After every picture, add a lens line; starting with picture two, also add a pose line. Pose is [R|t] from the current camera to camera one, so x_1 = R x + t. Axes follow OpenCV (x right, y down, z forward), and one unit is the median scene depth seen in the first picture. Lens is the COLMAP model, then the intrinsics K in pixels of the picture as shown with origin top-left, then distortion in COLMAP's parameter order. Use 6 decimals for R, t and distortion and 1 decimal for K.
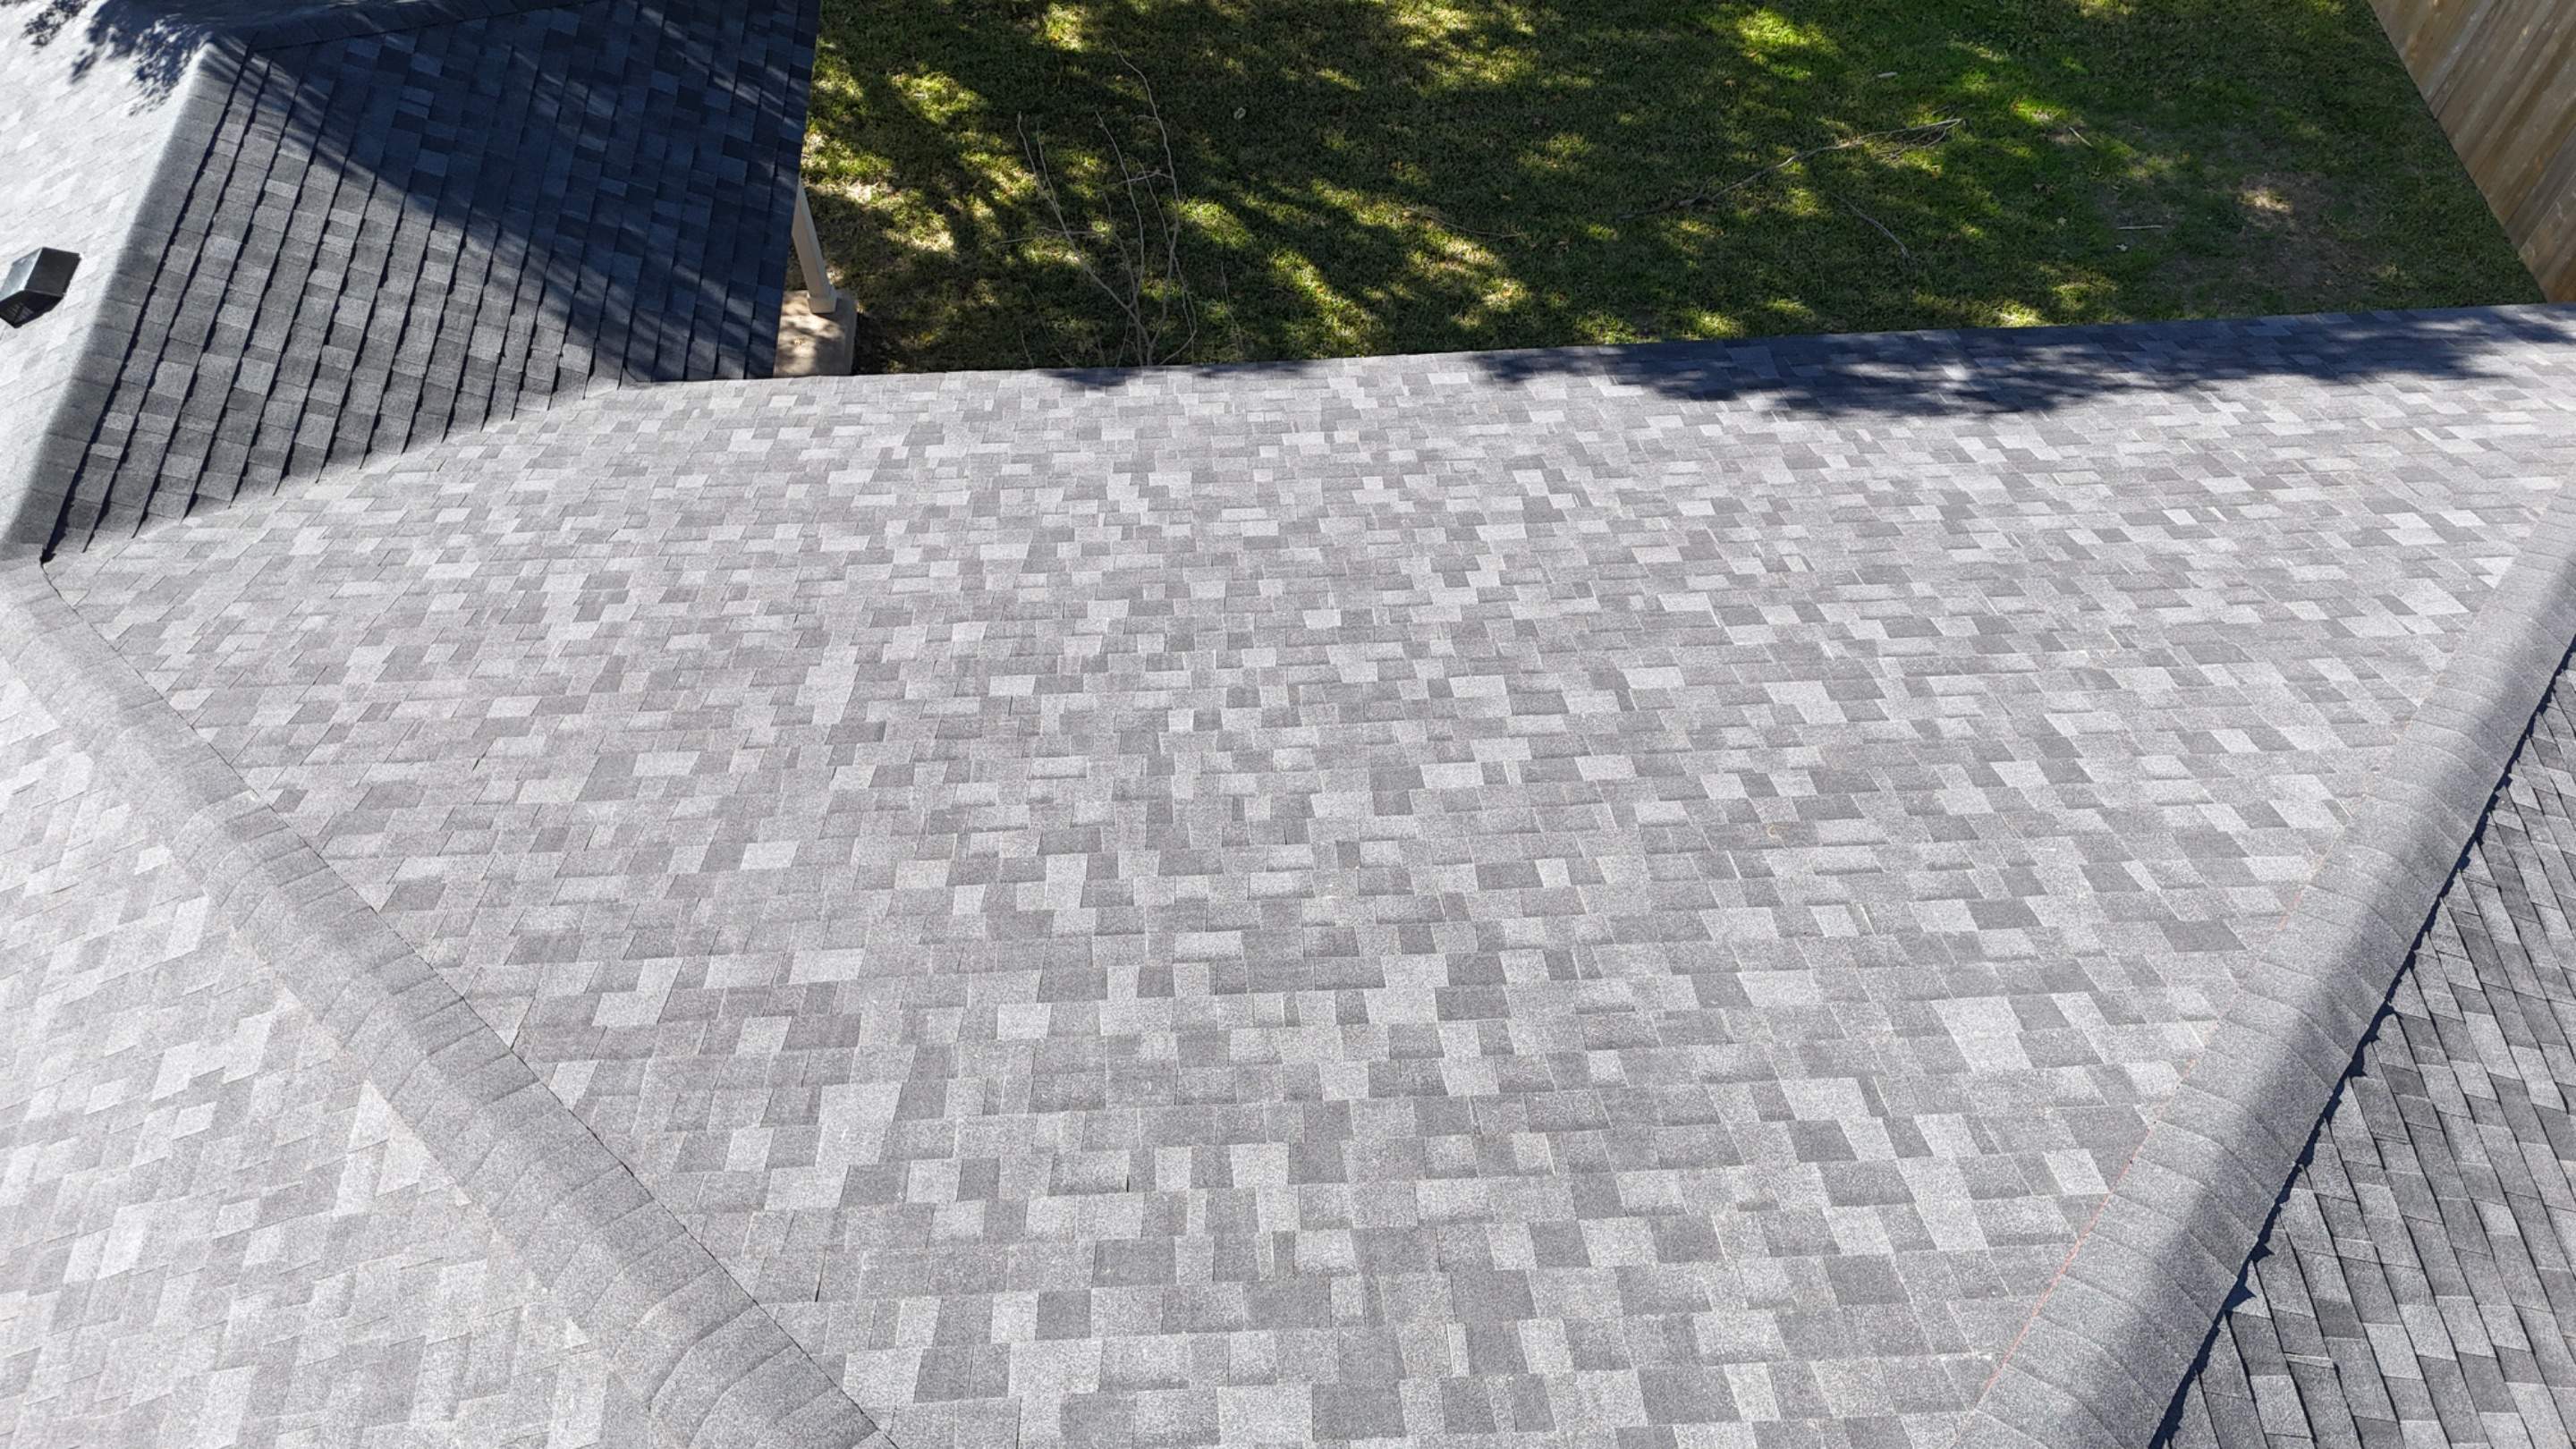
lens RADIAL K [[1891.0, 0, 1279.0], [0, 1891.0, 734.1], [0, 0, 1]] dist [0.083578, -0.087015]
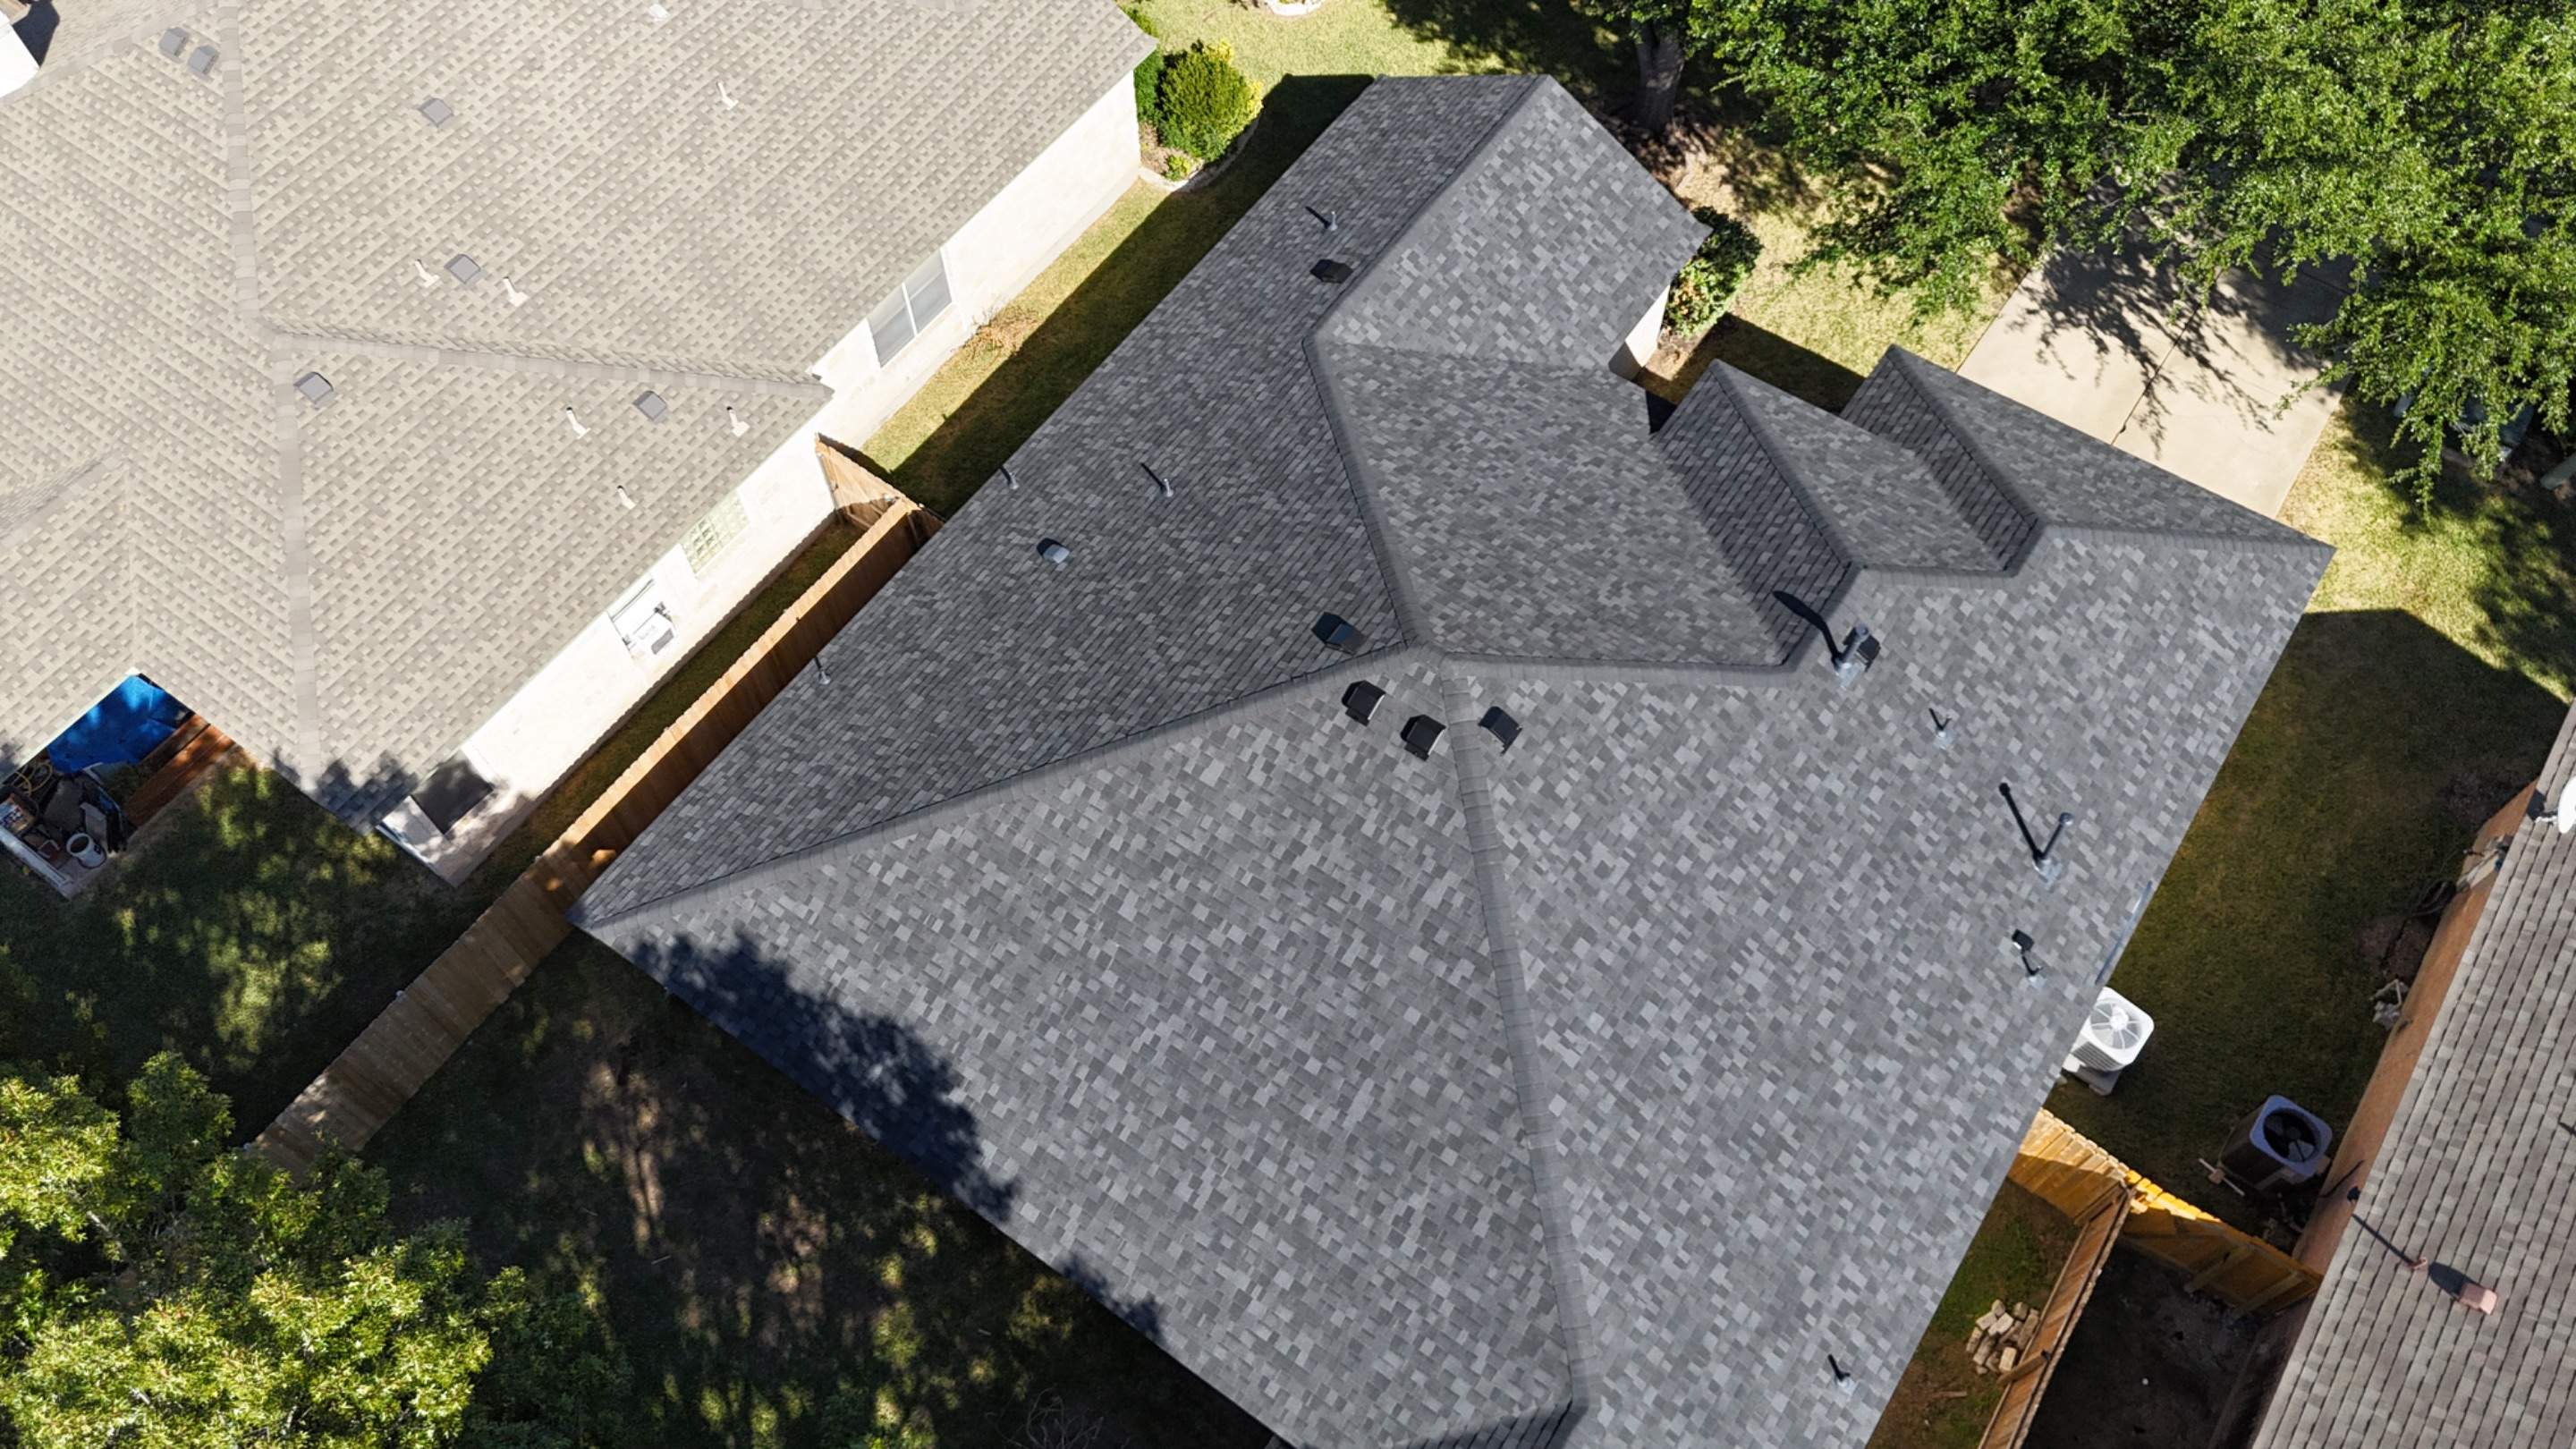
lens RADIAL K [[1891.0, 0, 1283.5], [0, 1891.0, 741.6], [0, 0, 1]] dist [0.083578, -0.087015]
pose [[-0.792448, -0.521525, 0.316287, -0.823041], [0.514946, -0.294139, 0.805179, -2.433746], [-0.326888, 0.800933, 0.501647, -0.964661]]
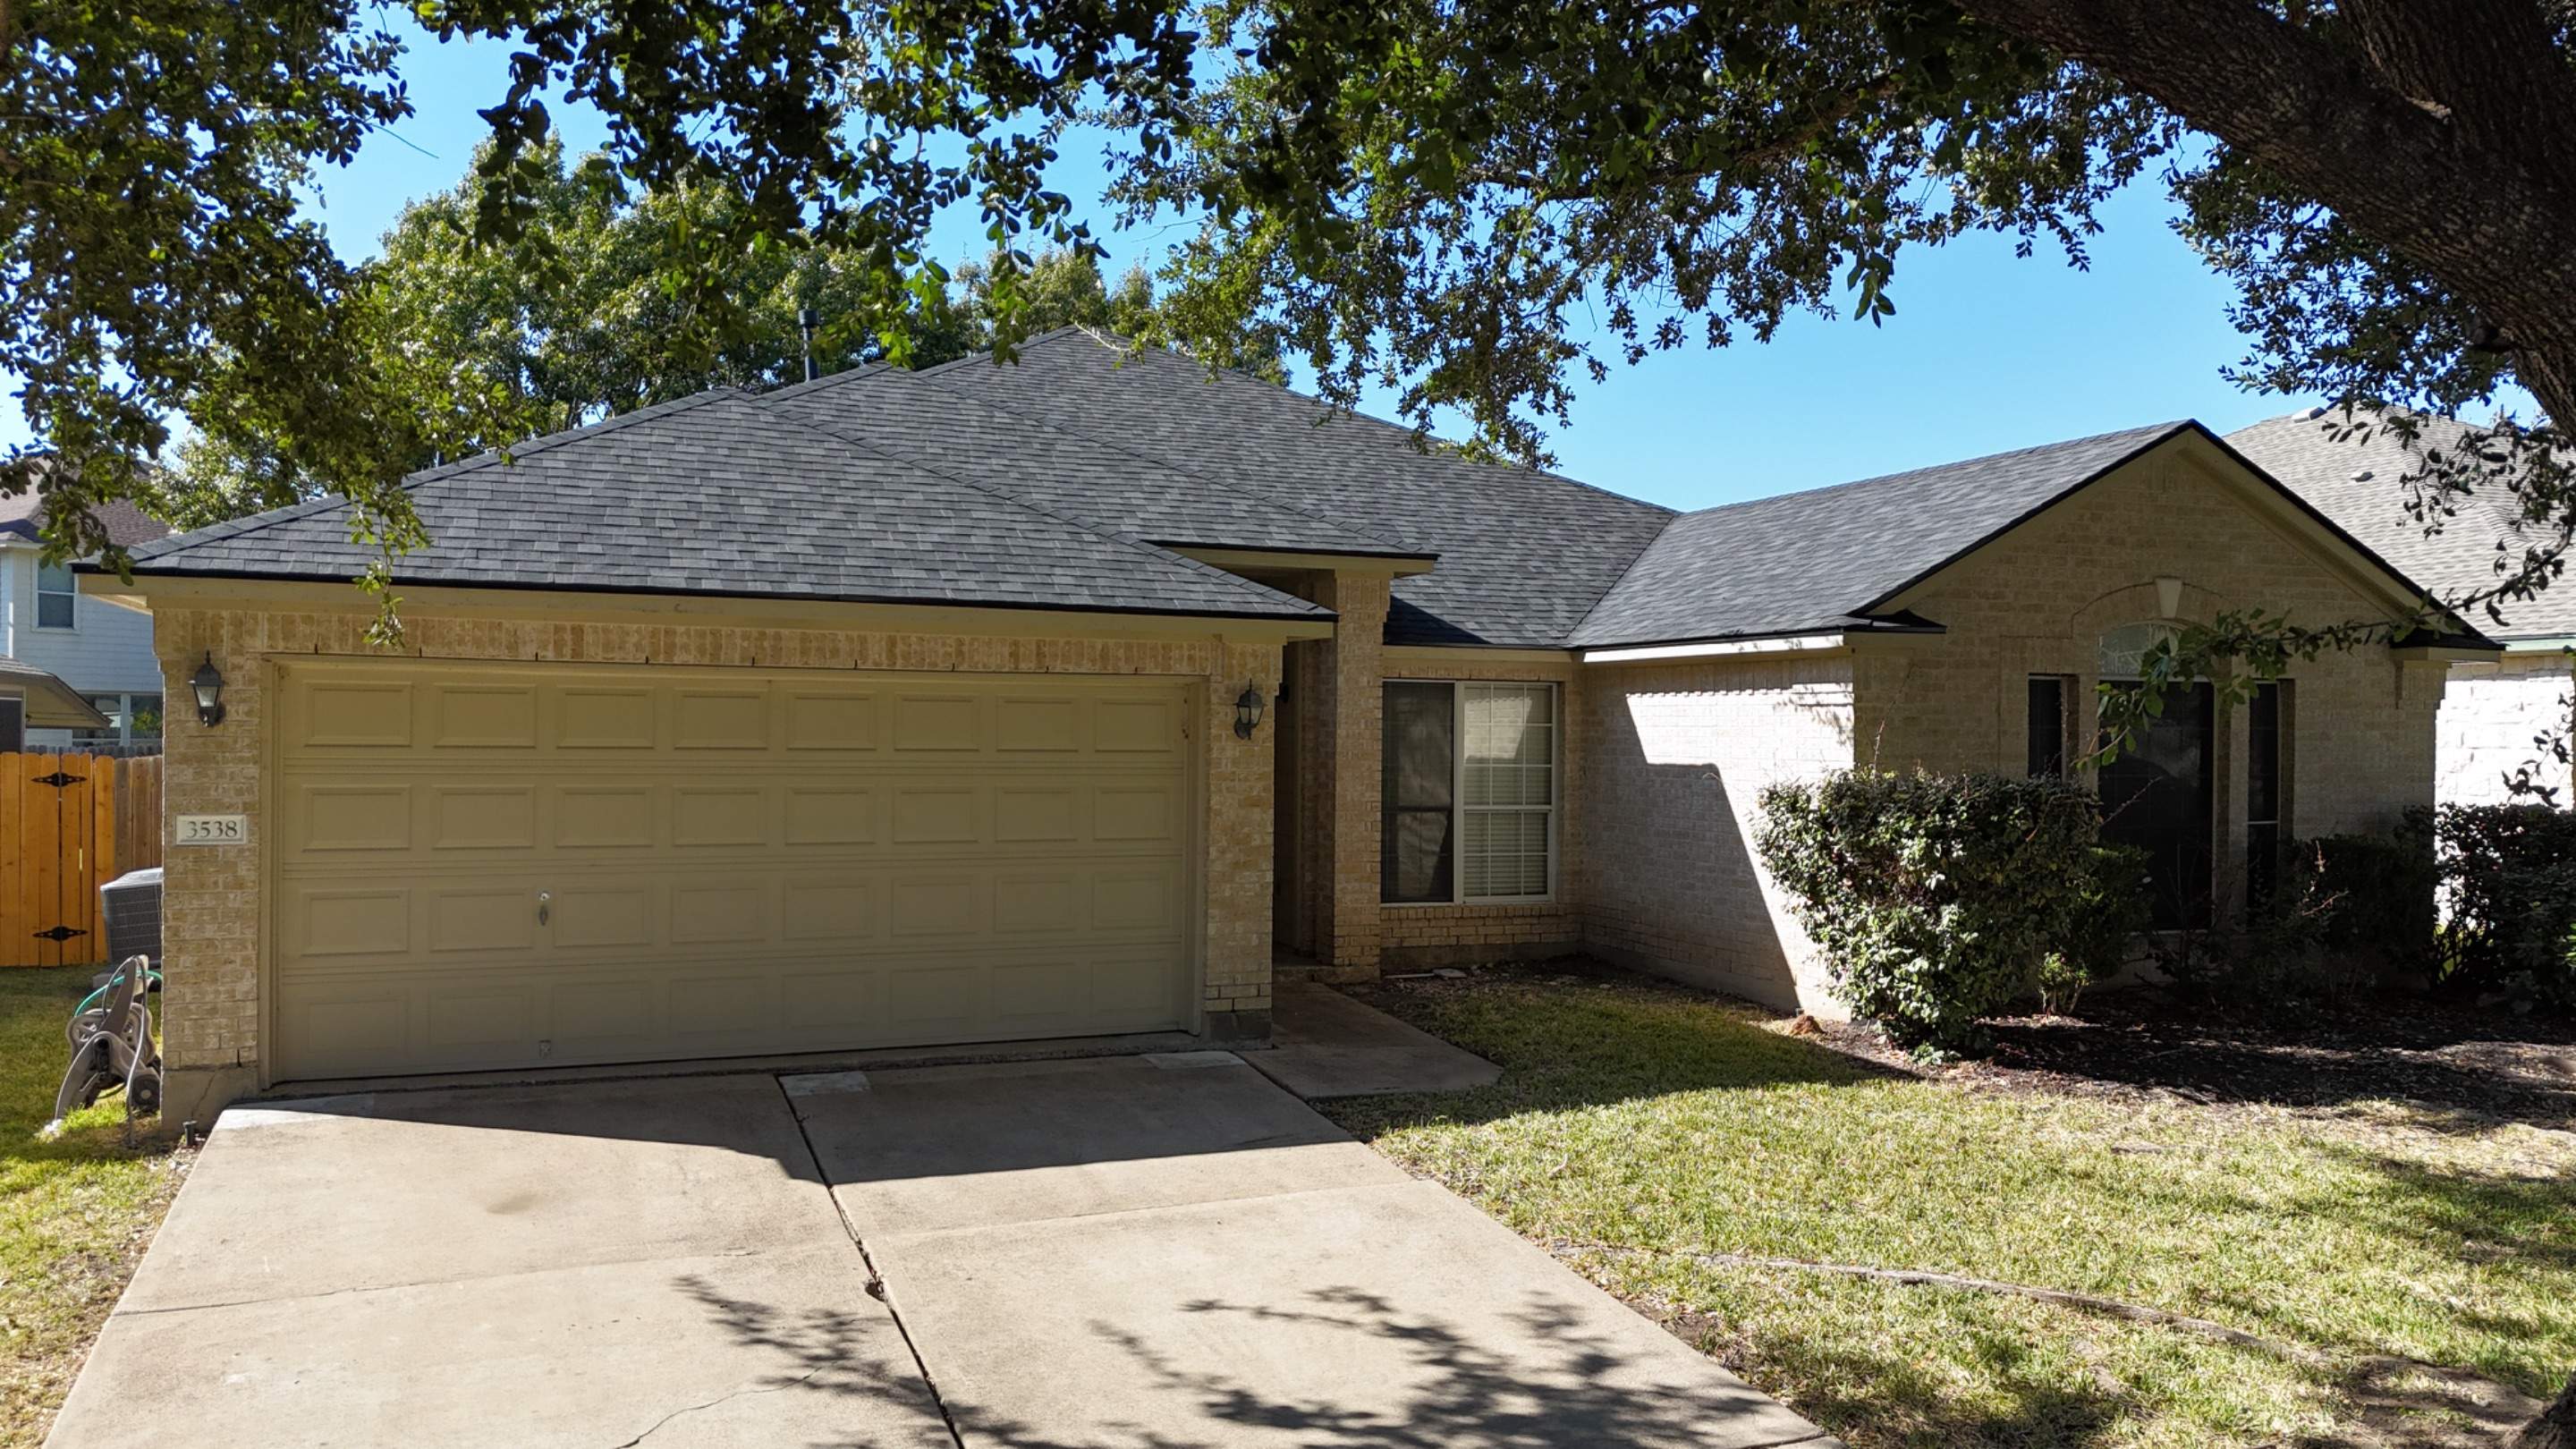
lens RADIAL K [[1891.0, 0, 1286.8], [0, 1891.0, 757.0], [0, 0, 1]] dist [0.083578, -0.087015]
pose [[0.942244, 0.011066, 0.334745, -0.715864], [0.270250, 0.565258, -0.779390, 3.430278], [-0.197842, 0.824840, 0.529620, -0.785661]]
